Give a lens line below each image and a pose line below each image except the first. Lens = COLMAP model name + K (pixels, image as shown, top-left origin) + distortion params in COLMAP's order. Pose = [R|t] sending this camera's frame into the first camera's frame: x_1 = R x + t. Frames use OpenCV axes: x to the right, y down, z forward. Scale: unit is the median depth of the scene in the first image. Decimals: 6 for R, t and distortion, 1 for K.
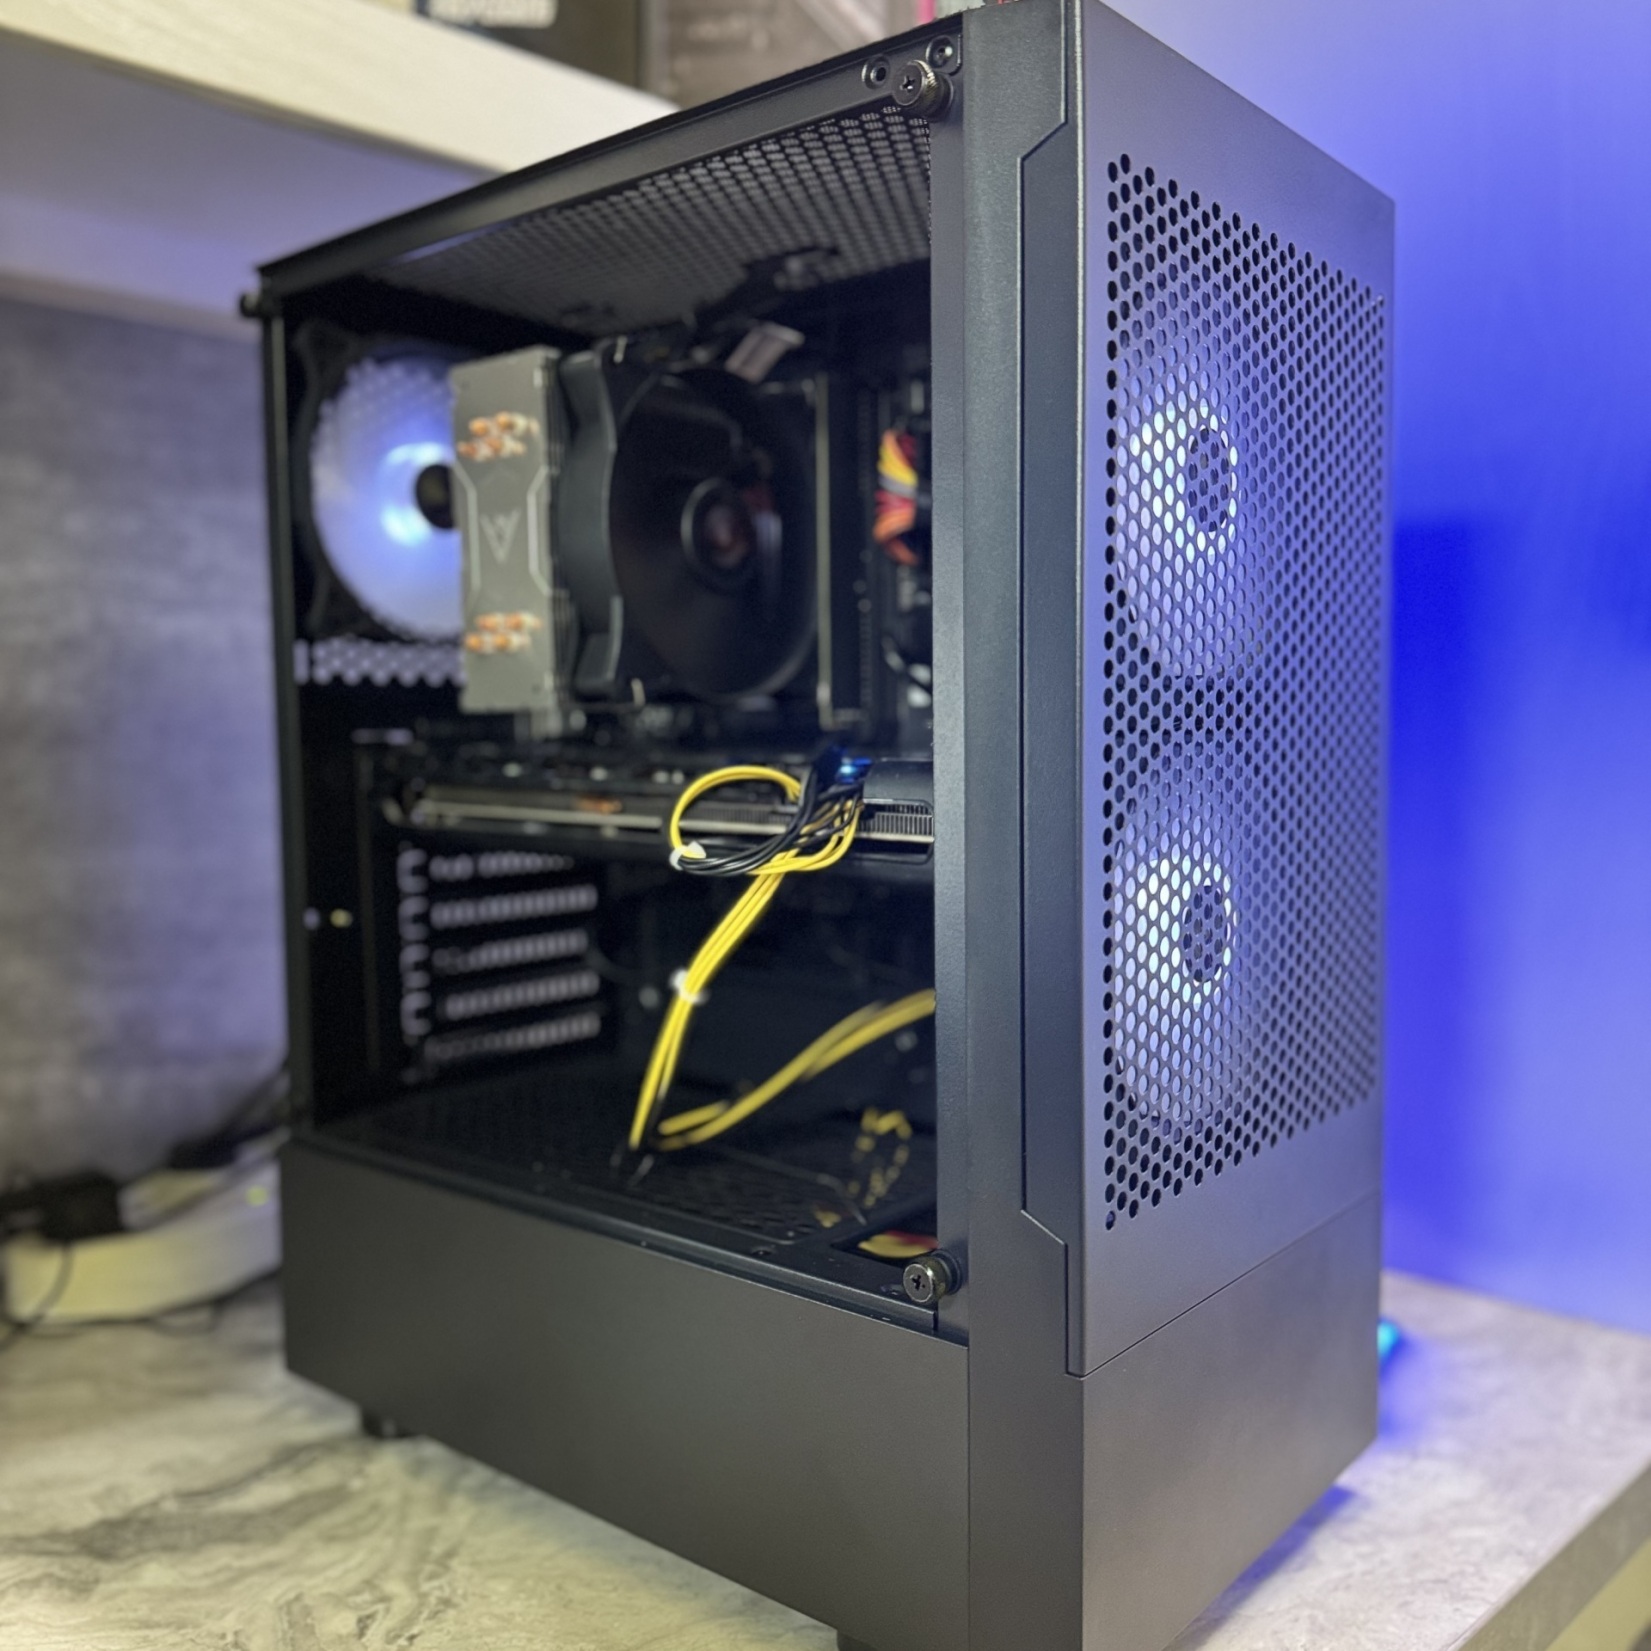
lens RADIAL K [[1600.5, 0, 823.2], [0, 1600.5, 833.8], [0, 0, 1]] dist [0.081532, -0.194065]
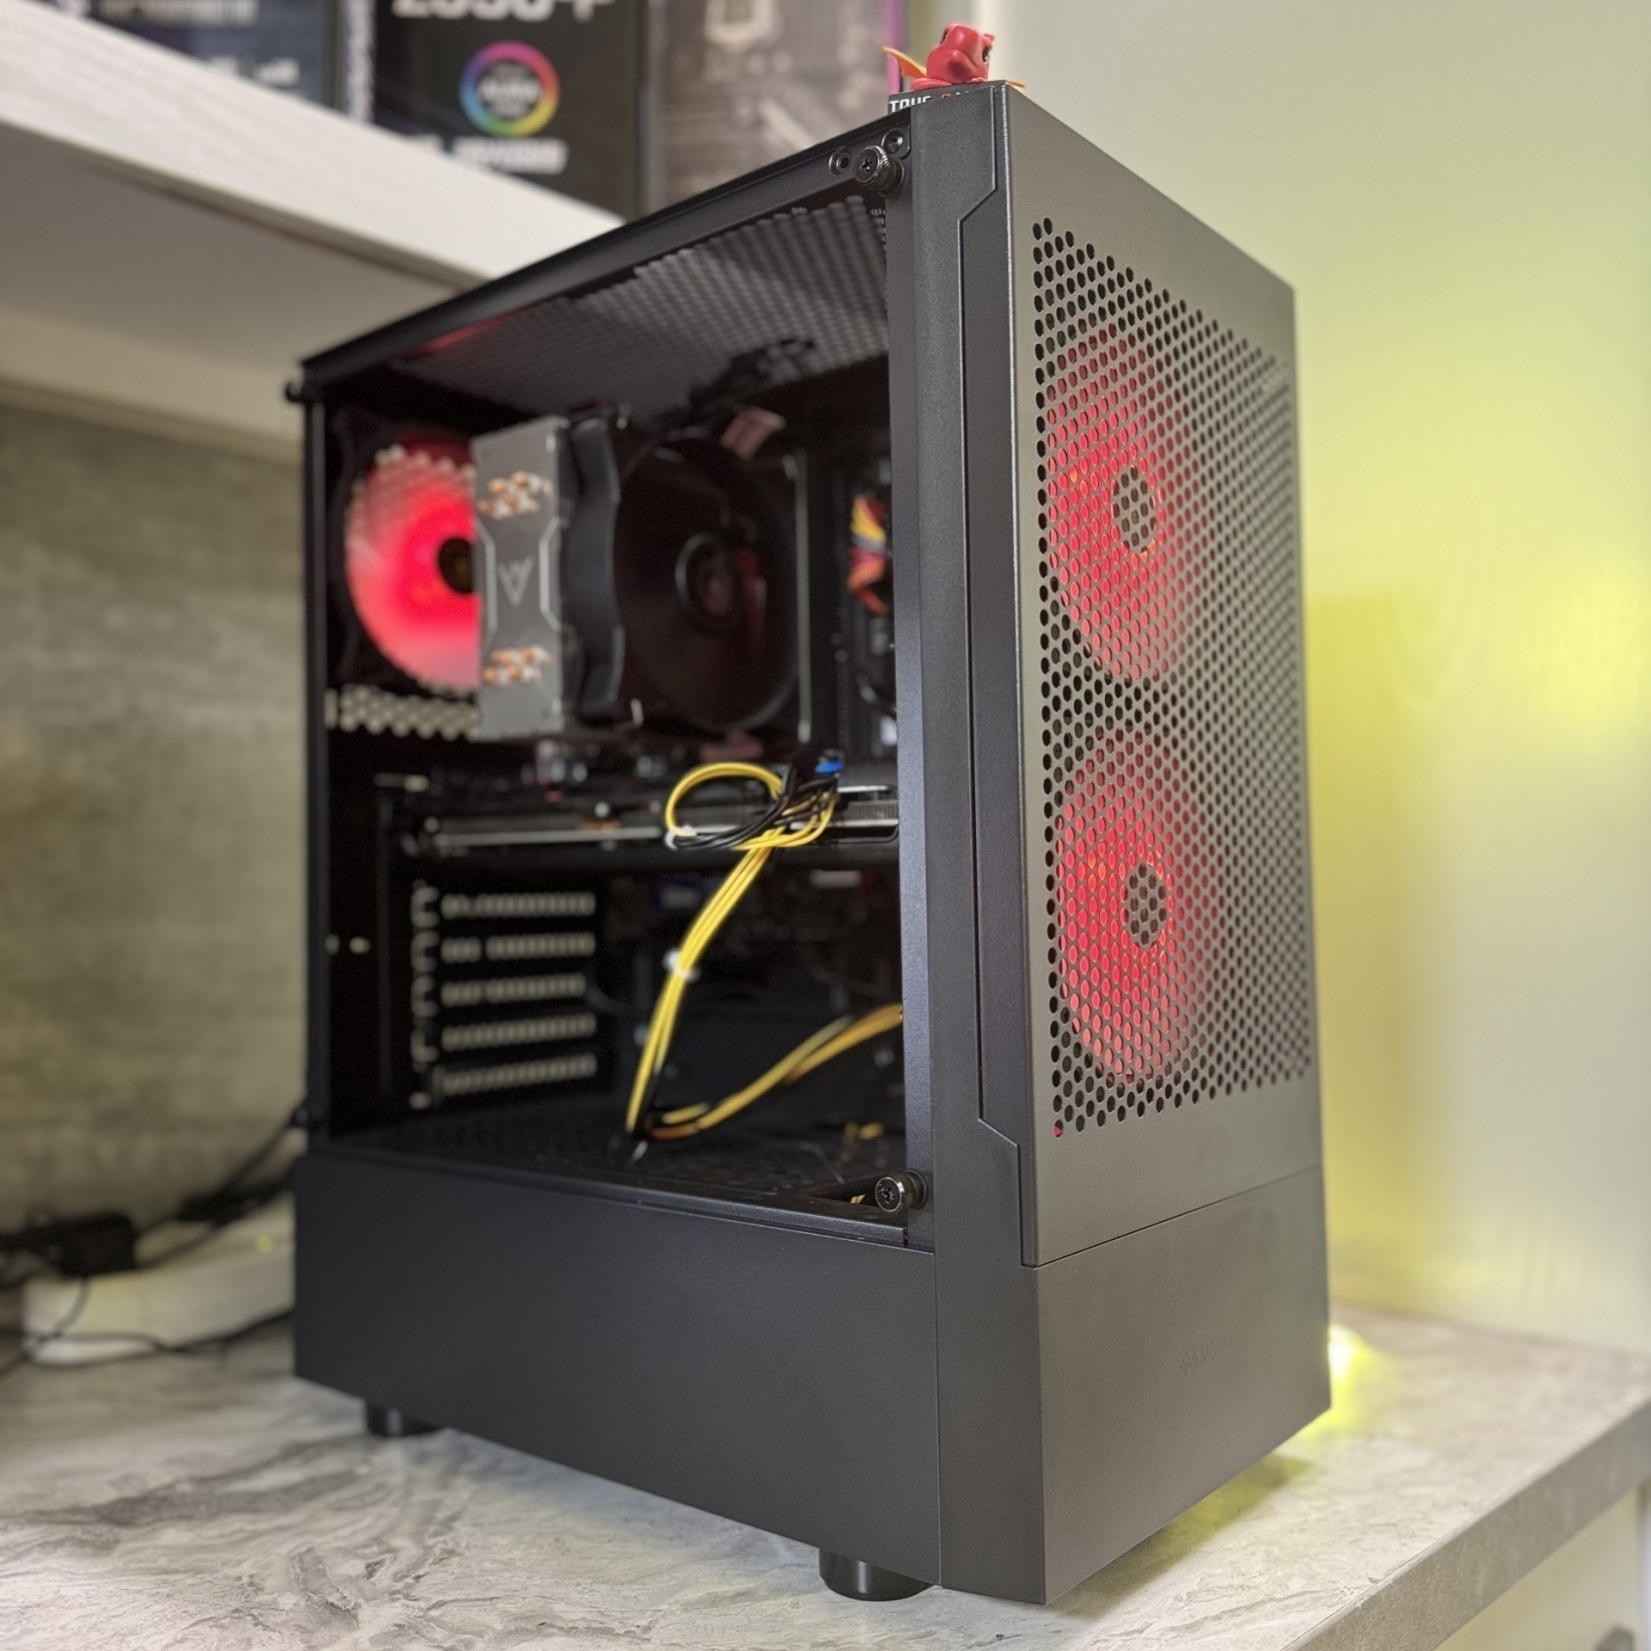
lens RADIAL K [[1598.6, 0, 825.5], [0, 1598.6, 825.5], [0, 0, 1]] dist [0.101519, -0.240988]
pose [[0.999948, -0.007279, 0.007130, 0.007221], [0.008067, 0.993033, -0.117564, 0.118841], [-0.006224, 0.117616, 0.993040, -0.098281]]
